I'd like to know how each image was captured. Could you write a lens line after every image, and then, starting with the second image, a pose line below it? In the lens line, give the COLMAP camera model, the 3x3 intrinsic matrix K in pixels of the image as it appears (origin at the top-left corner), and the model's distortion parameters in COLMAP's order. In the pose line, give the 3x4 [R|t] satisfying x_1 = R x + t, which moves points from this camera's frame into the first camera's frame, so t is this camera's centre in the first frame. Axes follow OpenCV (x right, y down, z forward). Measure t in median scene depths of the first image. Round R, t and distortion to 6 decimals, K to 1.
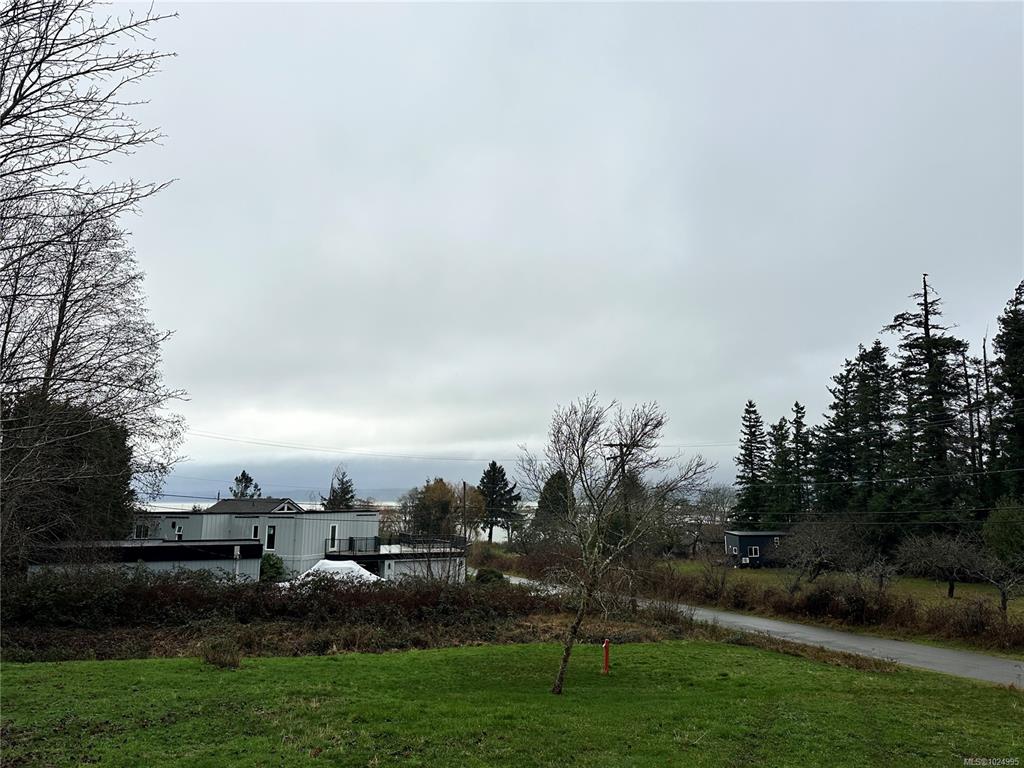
lens RADIAL K [[714.2, 0, 508.6], [0, 714.2, 375.3], [0, 0, 1]] dist [0.090317, -0.099575]
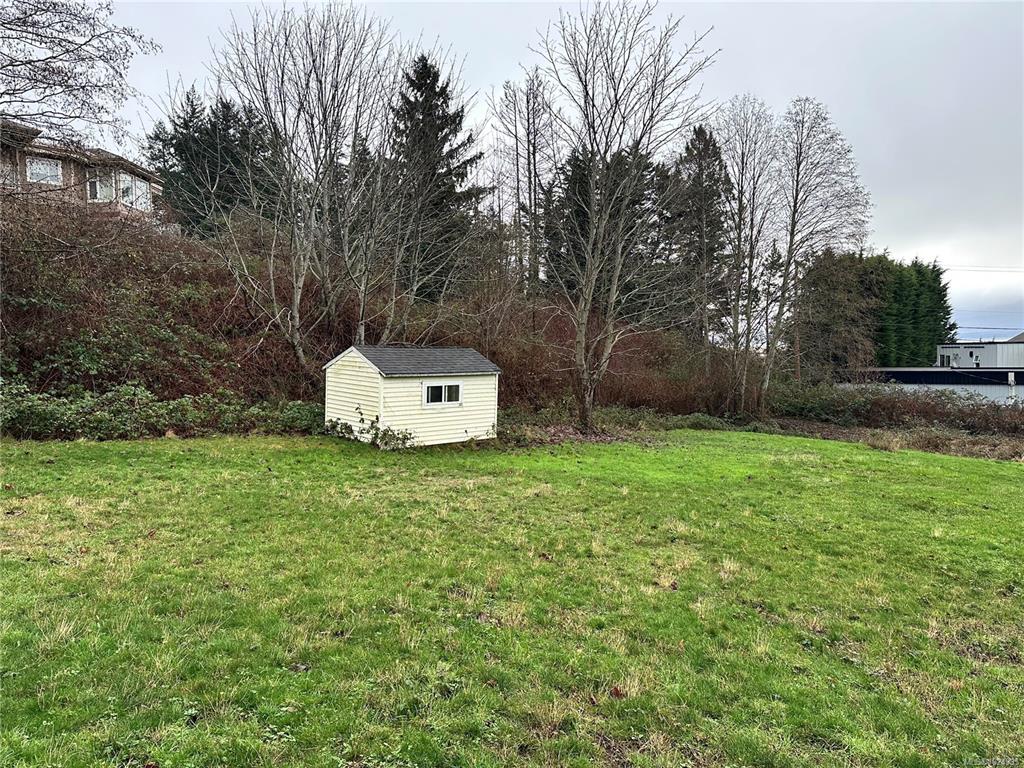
lens RADIAL K [[714.2, 0, 510.2], [0, 714.2, 382.8], [0, 0, 1]] dist [0.090317, -0.099575]
pose [[0.444514, 0.026046, -0.895393, 0.194112], [0.180309, 0.976516, 0.117919, -0.000421], [0.877437, -0.213864, 0.429379, -0.058400]]
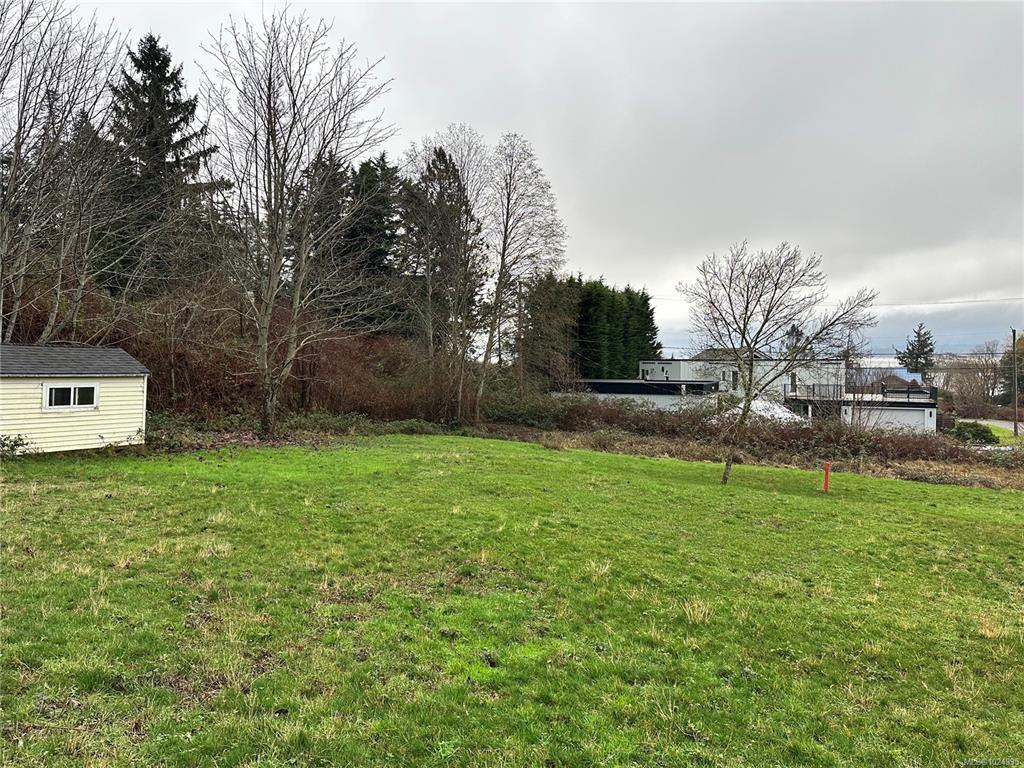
lens RADIAL K [[714.2, 0, 517.8], [0, 714.2, 374.7], [0, 0, 1]] dist [0.090317, -0.099575]
pose [[0.700610, 0.014098, -0.713405, 0.242841], [0.125482, 0.981789, 0.142633, 0.008286], [0.702424, -0.189450, 0.686083, -0.022645]]
